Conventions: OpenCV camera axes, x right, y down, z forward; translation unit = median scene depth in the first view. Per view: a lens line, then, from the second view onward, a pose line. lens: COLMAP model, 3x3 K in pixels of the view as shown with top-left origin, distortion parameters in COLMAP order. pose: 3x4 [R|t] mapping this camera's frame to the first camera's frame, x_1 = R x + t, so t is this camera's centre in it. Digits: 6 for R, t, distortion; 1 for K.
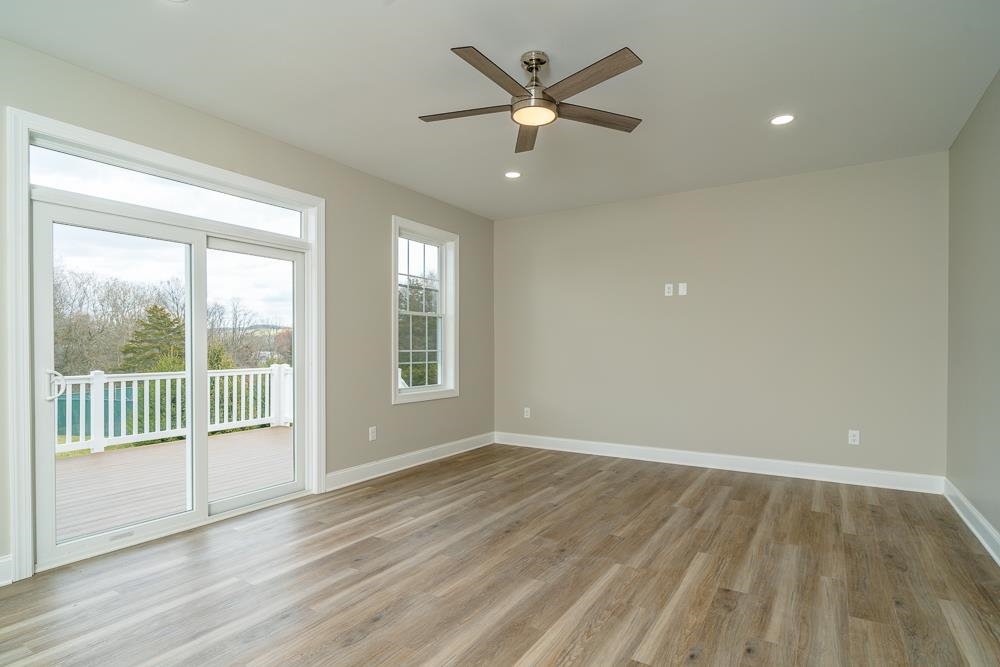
lens RADIAL K [[517.3, 0, 499.7], [0, 517.3, 336.2], [0, 0, 1]] dist [-0.004220, 0.001981]
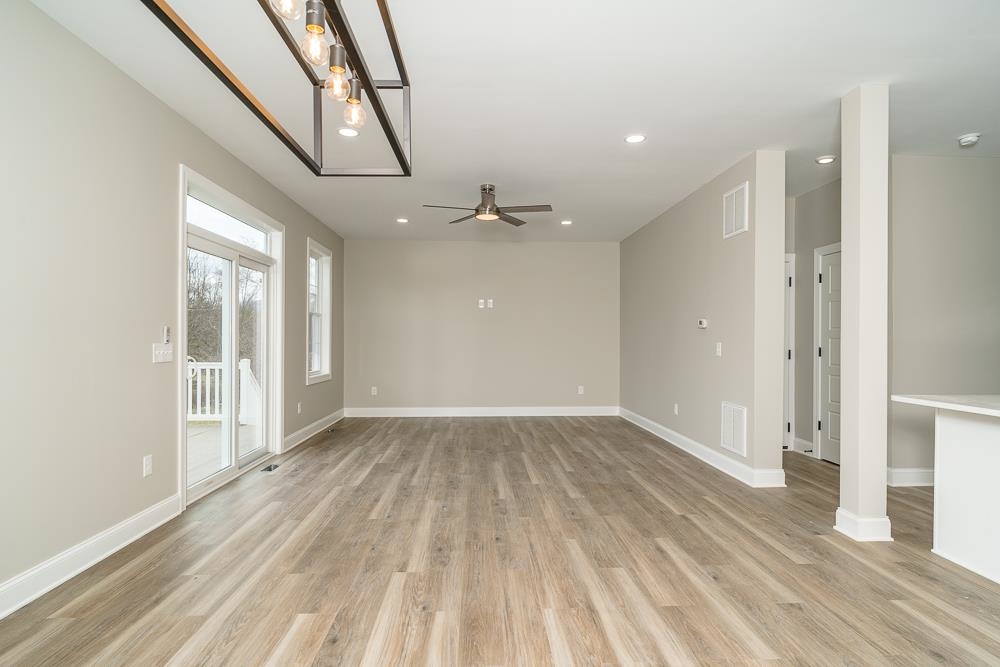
lens RADIAL K [[517.3, 0, 495.1], [0, 517.3, 336.6], [0, 0, 1]] dist [-0.004220, 0.001981]
pose [[0.827421, 0.004542, 0.561564, -0.505443], [-0.014286, 0.999814, 0.012964, -0.012545], [-0.561400, -0.018749, 0.827332, -0.294298]]
